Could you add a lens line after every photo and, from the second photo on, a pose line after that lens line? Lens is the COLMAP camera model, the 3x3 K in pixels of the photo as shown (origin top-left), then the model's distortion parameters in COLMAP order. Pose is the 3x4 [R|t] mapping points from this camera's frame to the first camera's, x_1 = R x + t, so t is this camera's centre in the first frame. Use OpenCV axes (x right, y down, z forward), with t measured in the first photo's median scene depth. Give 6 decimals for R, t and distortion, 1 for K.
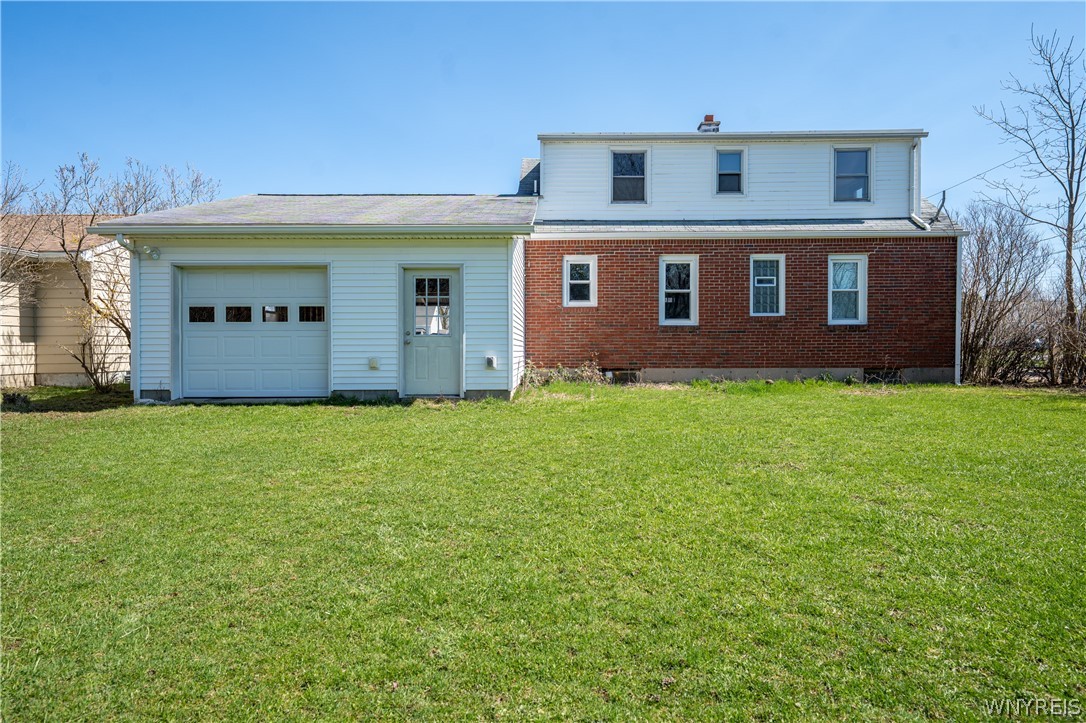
lens RADIAL K [[669.2, 0, 511.8], [0, 669.2, 360.4], [0, 0, 1]] dist [0.021186, -0.000694]
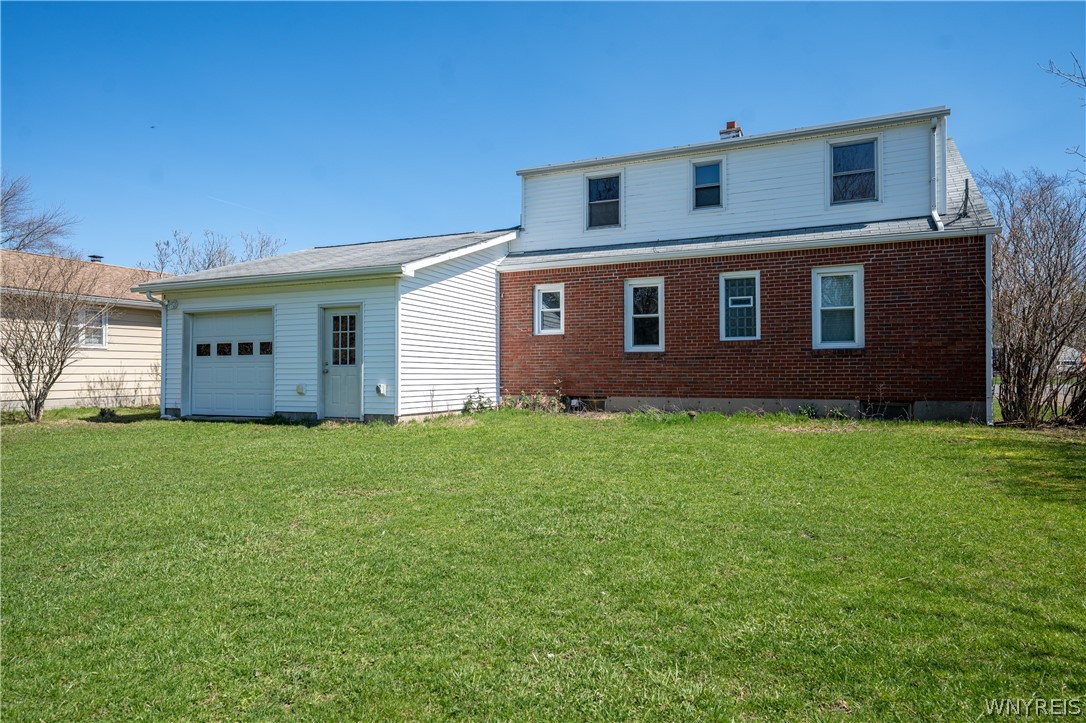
lens RADIAL K [[669.2, 0, 511.8], [0, 669.2, 360.4], [0, 0, 1]] dist [0.021186, -0.000694]
pose [[0.911601, -0.008194, -0.410995, 0.469267], [-0.006174, 0.999416, -0.033620, -0.007119], [0.411030, 0.033185, 0.911018, 0.058653]]
